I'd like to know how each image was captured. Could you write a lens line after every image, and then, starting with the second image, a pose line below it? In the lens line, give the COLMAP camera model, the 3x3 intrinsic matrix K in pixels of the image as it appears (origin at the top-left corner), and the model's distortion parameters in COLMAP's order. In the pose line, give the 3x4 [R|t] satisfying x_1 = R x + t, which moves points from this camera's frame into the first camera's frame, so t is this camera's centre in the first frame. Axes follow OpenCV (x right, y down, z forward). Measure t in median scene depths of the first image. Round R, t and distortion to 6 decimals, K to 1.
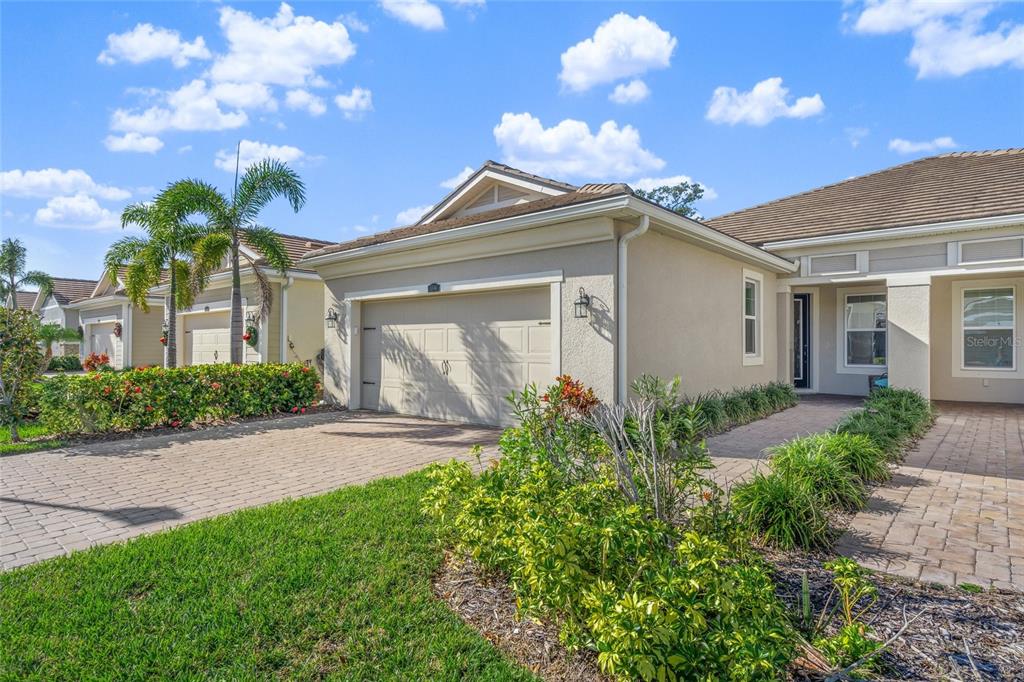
lens RADIAL K [[558.0, 0, 512.0], [0, 558.0, 345.4], [0, 0, 1]] dist [-0.002053, -0.000120]
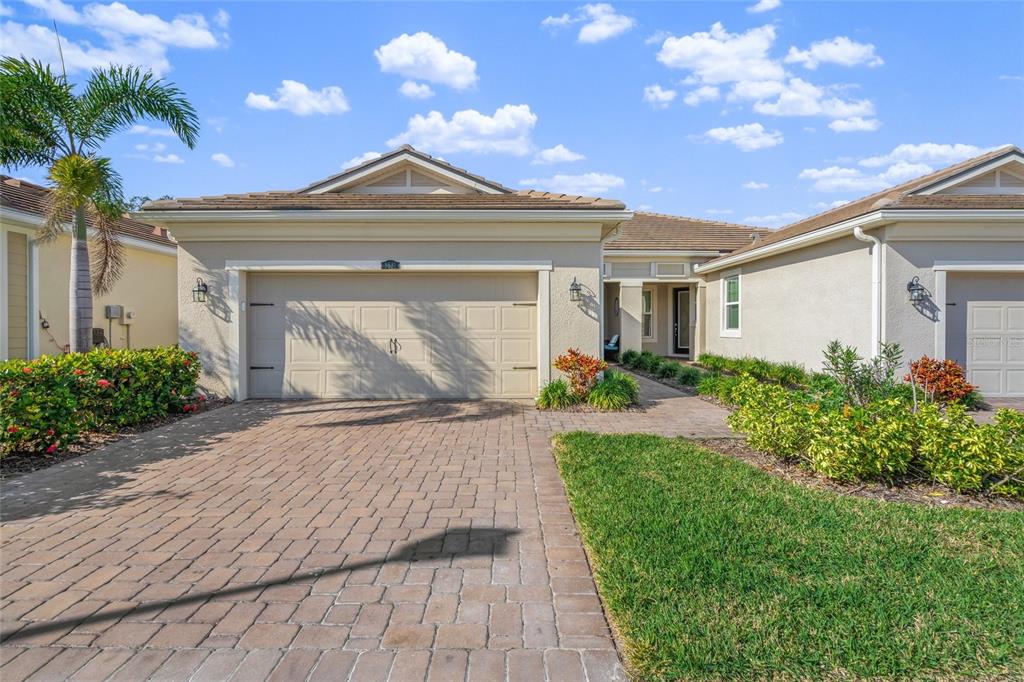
lens RADIAL K [[469.0, 0, 515.8], [0, 469.0, 329.8], [0, 0, 1]] dist [-0.005303, 0.000951]
pose [[0.749415, -0.008665, 0.662043, -0.483024], [0.001573, 0.999935, 0.011307, 0.001760], [-0.662098, -0.007432, 0.749380, 0.221328]]
